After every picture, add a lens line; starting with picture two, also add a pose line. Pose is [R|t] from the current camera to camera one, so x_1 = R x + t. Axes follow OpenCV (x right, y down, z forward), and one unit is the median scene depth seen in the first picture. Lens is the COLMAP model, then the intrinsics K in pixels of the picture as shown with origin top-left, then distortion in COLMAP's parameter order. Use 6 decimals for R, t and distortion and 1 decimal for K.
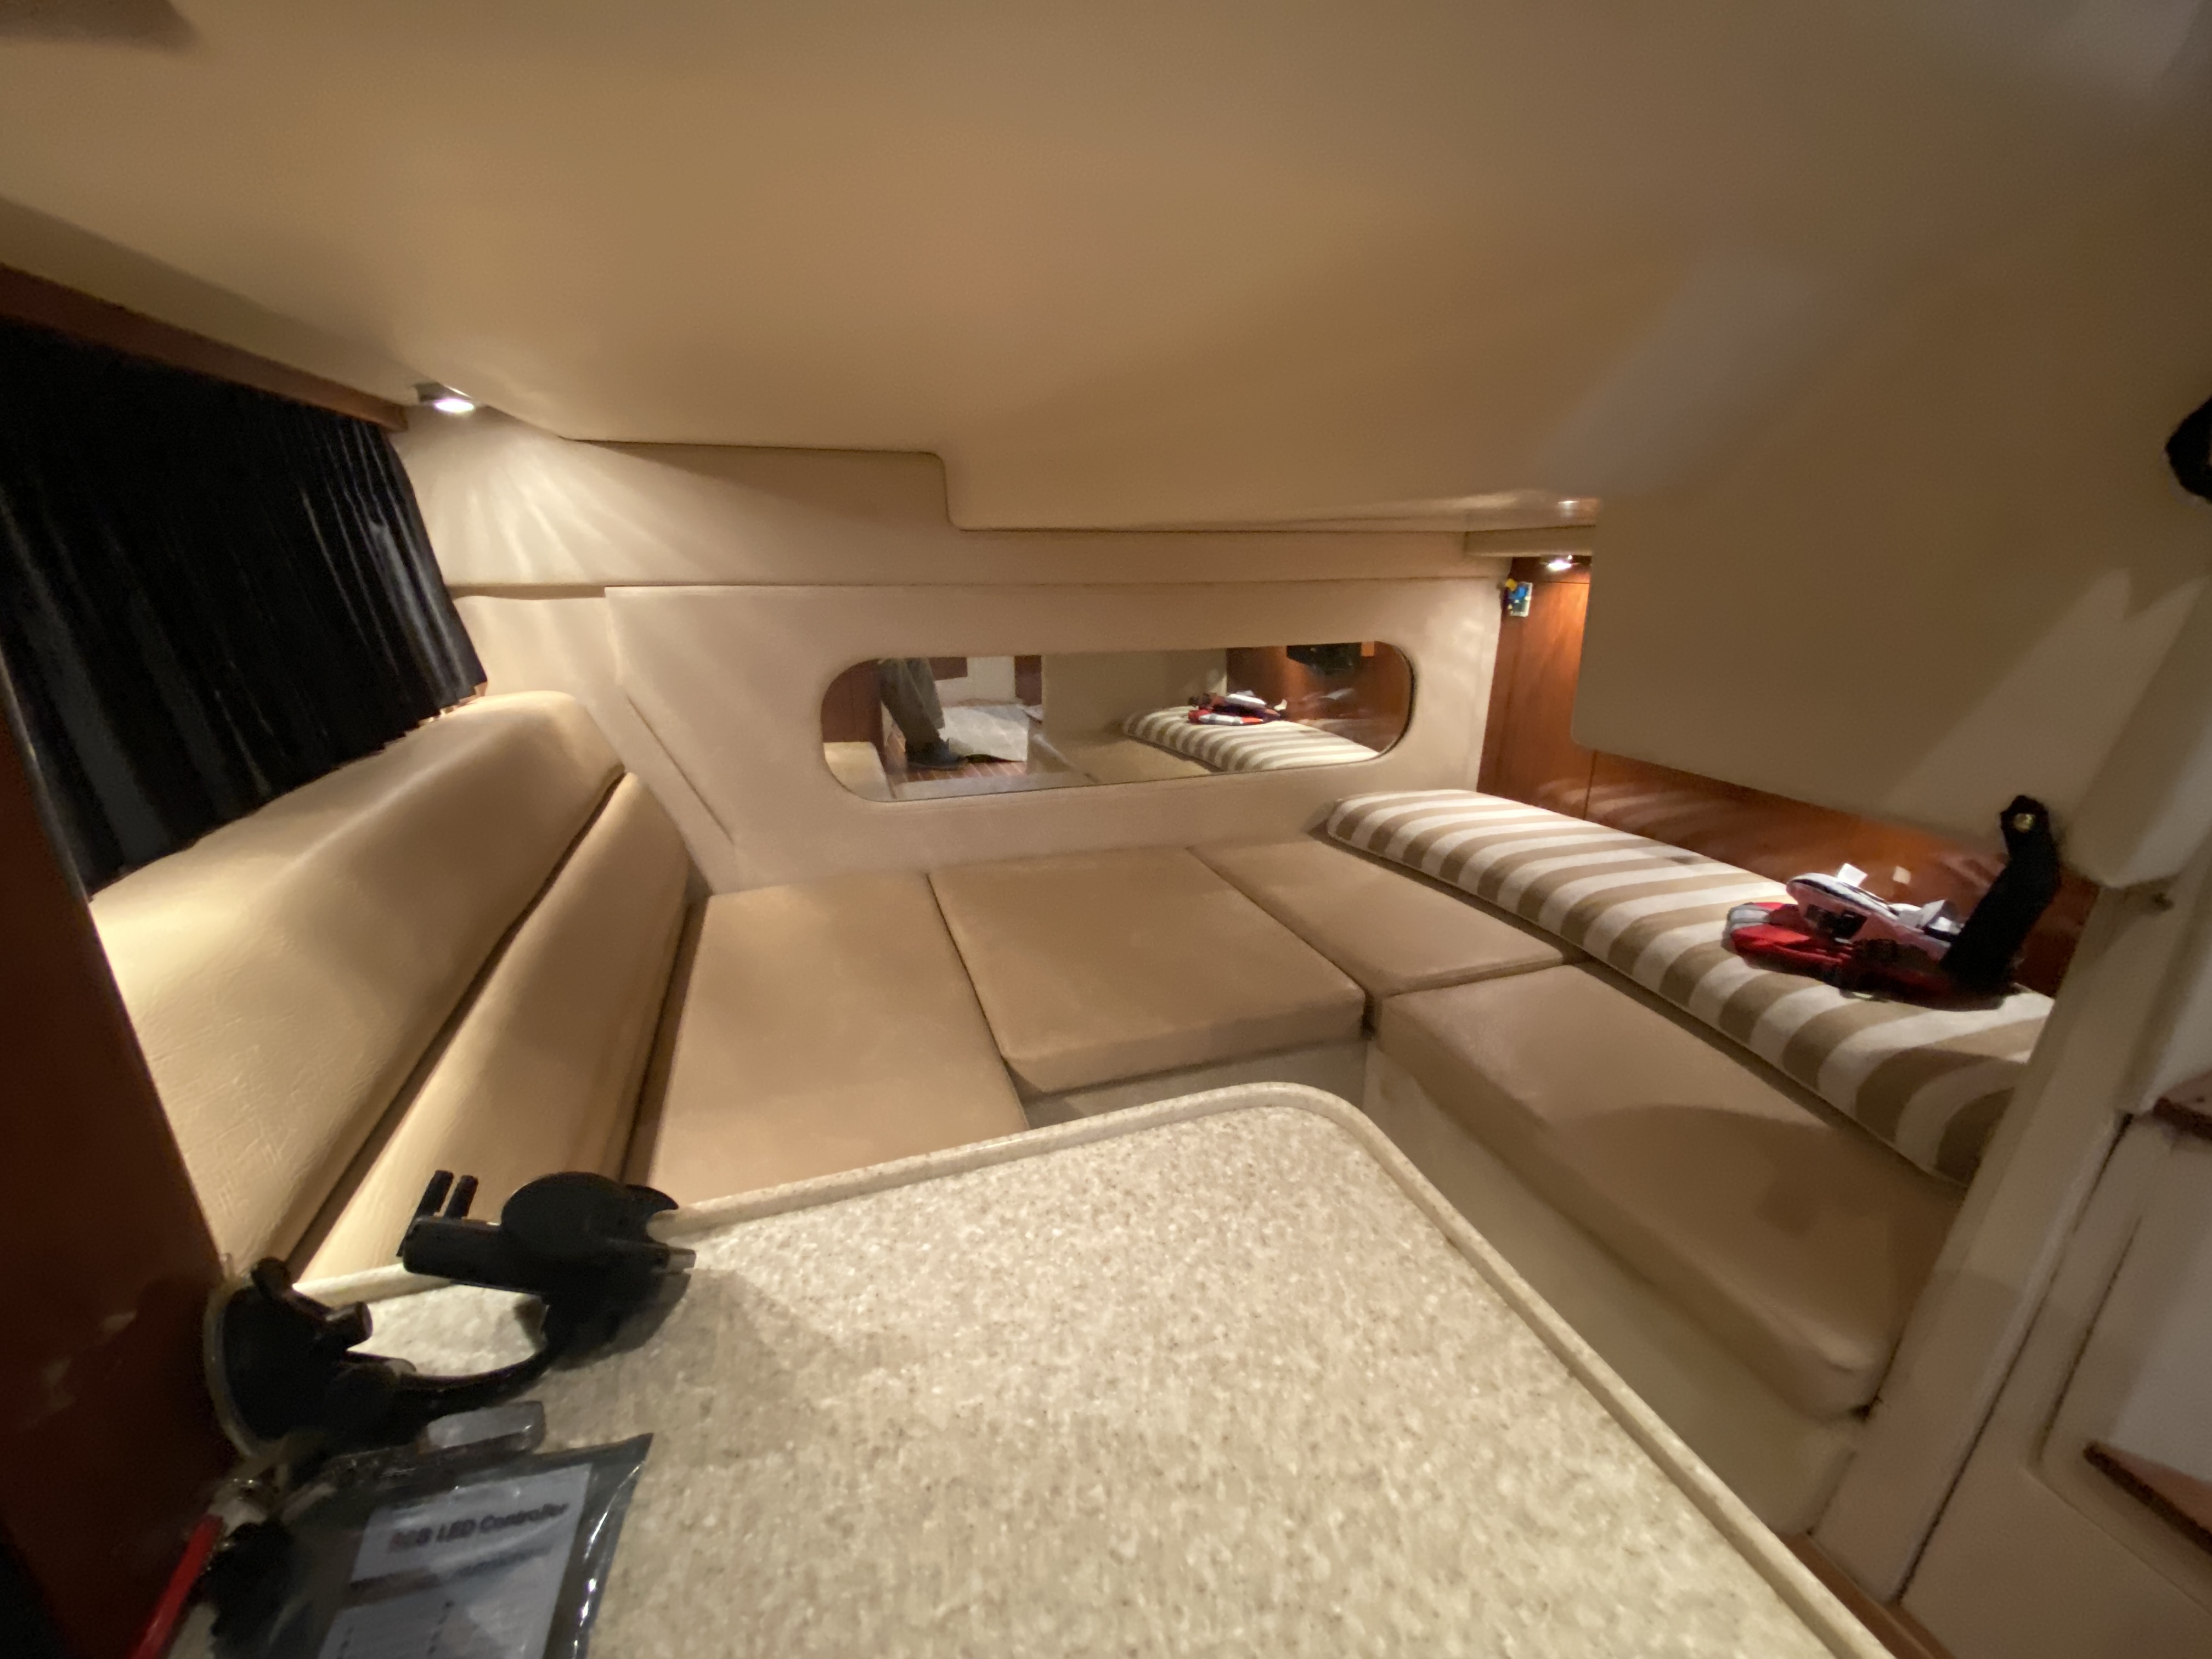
lens RADIAL K [[884.5, 0, 1103.1], [0, 884.5, 822.6], [0, 0, 1]] dist [0.016696, -0.016963]
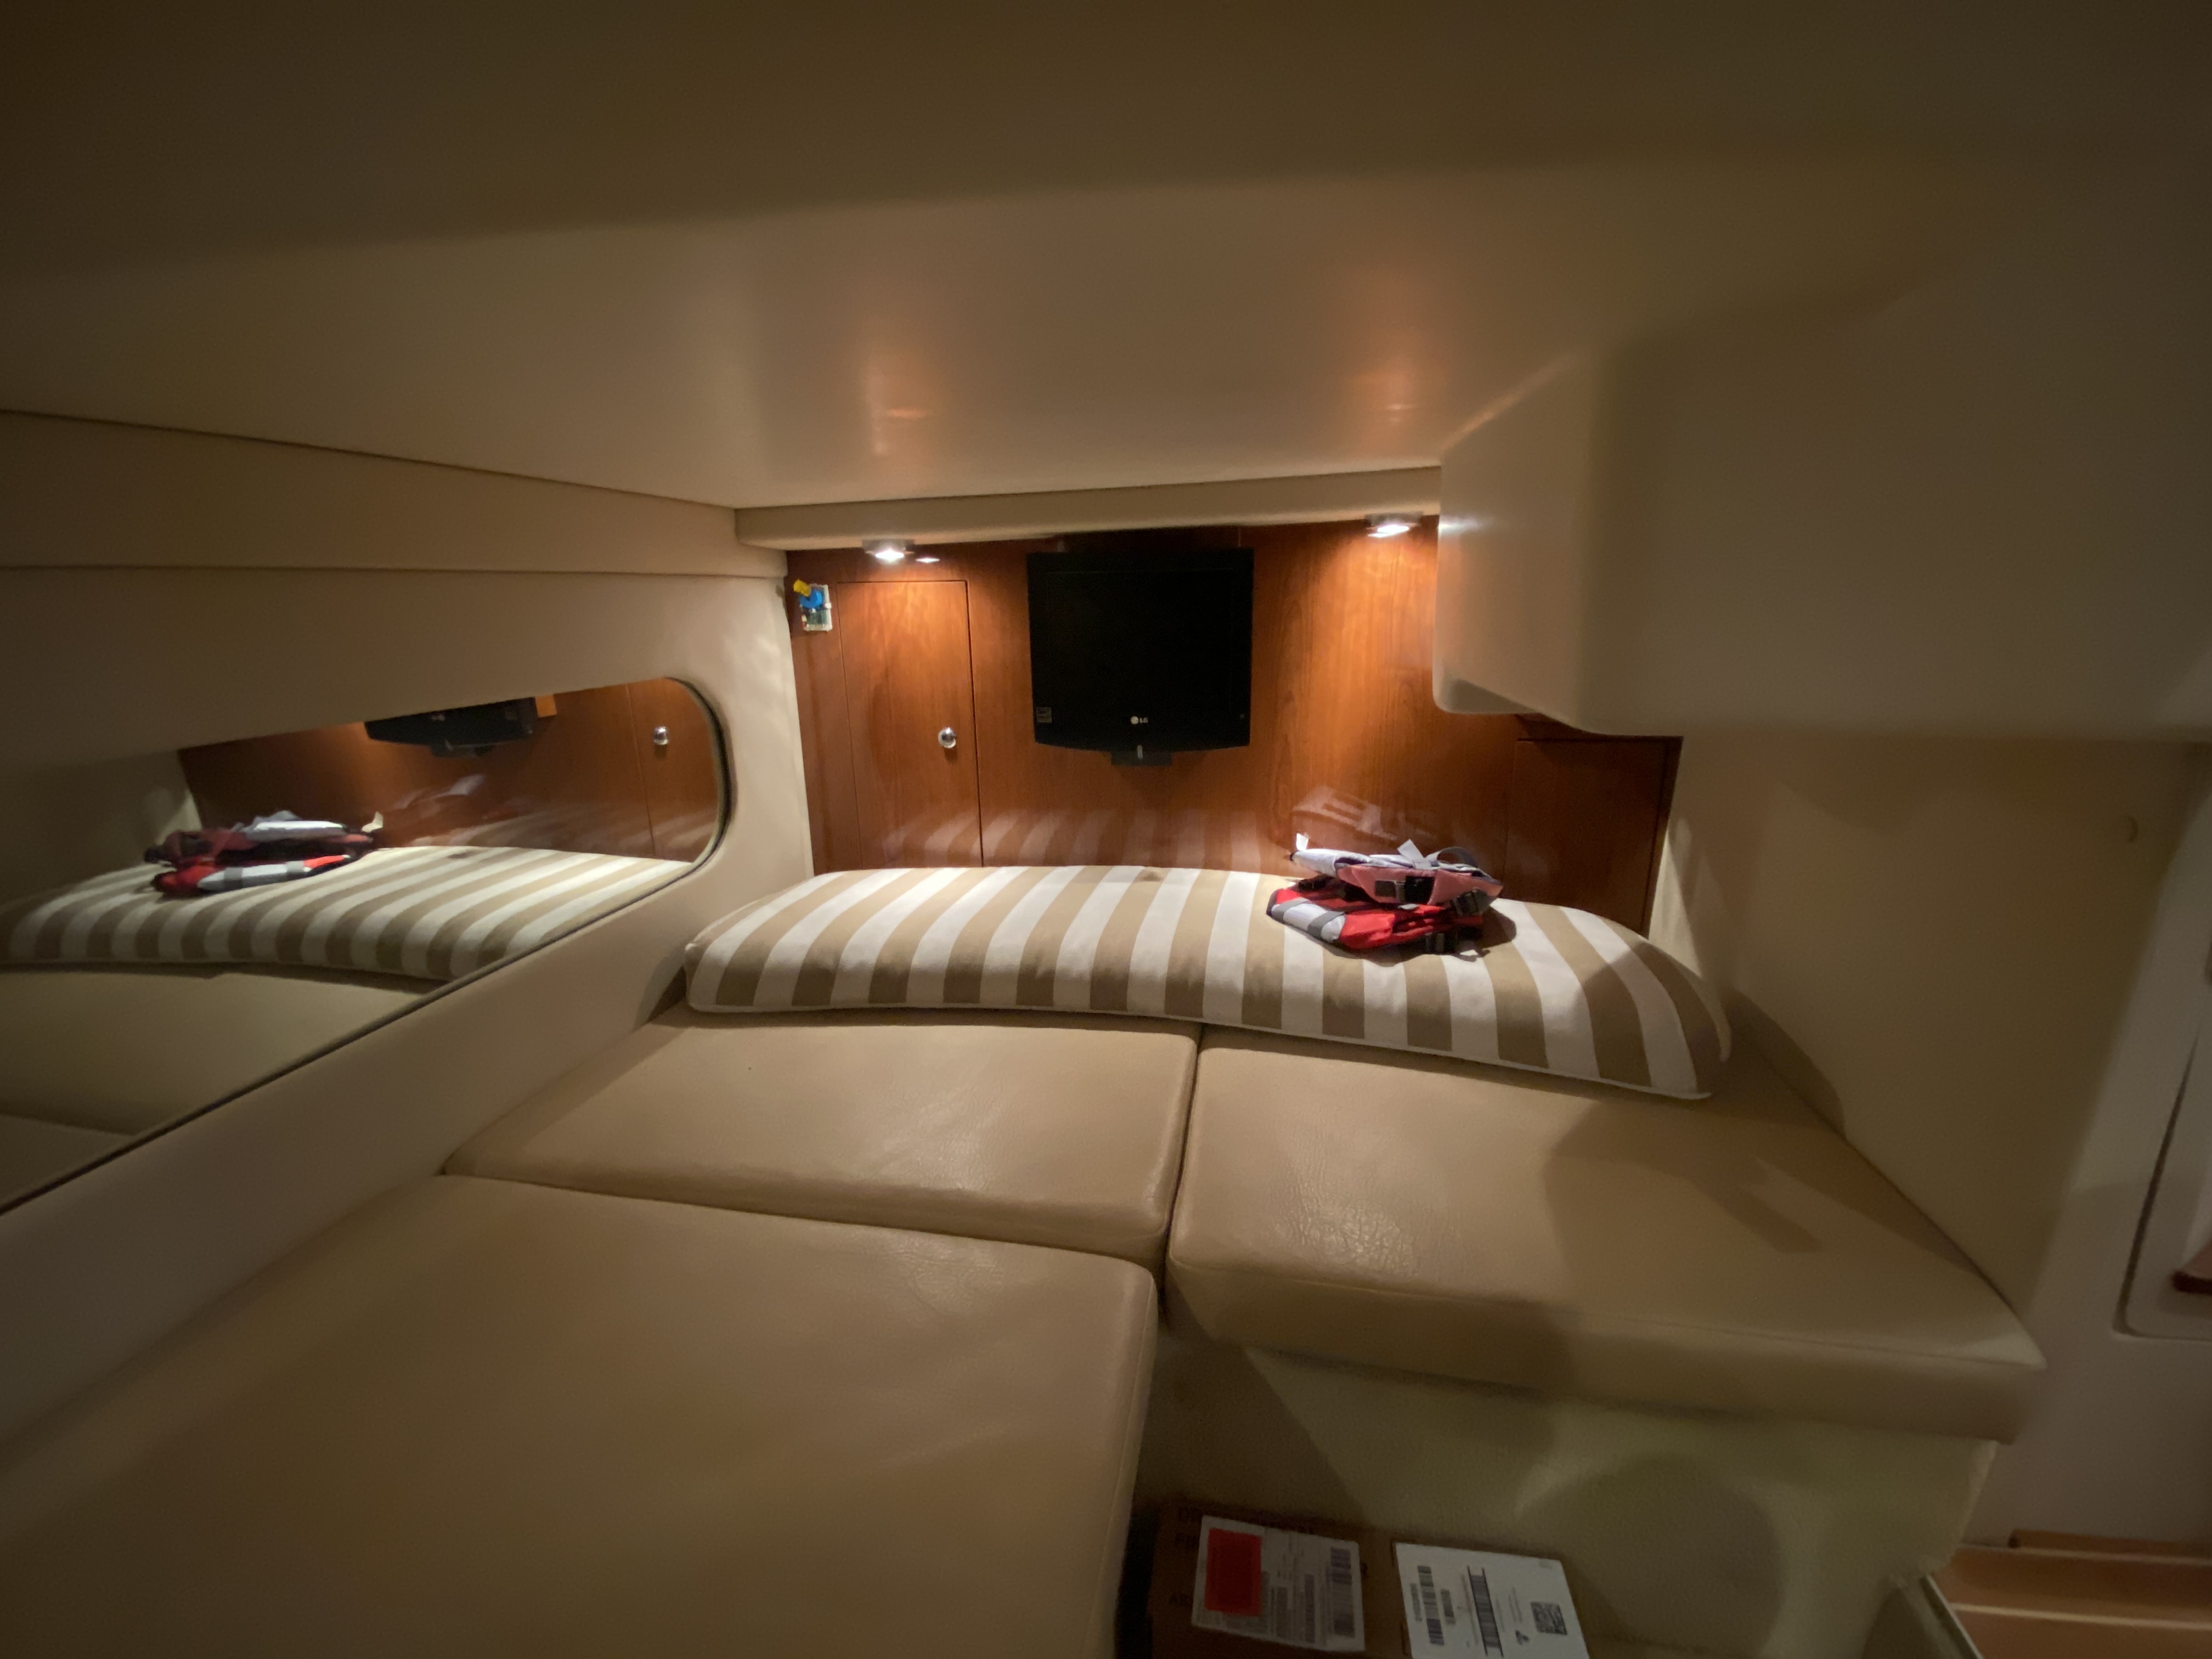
lens RADIAL K [[884.5, 0, 1103.1], [0, 884.5, 822.6], [0, 0, 1]] dist [0.016696, -0.016963]
pose [[0.485570, -0.226896, 0.844240, -0.079900], [0.275267, 0.956289, 0.098688, -0.086230], [-0.829729, 0.184472, 0.526802, 0.442542]]
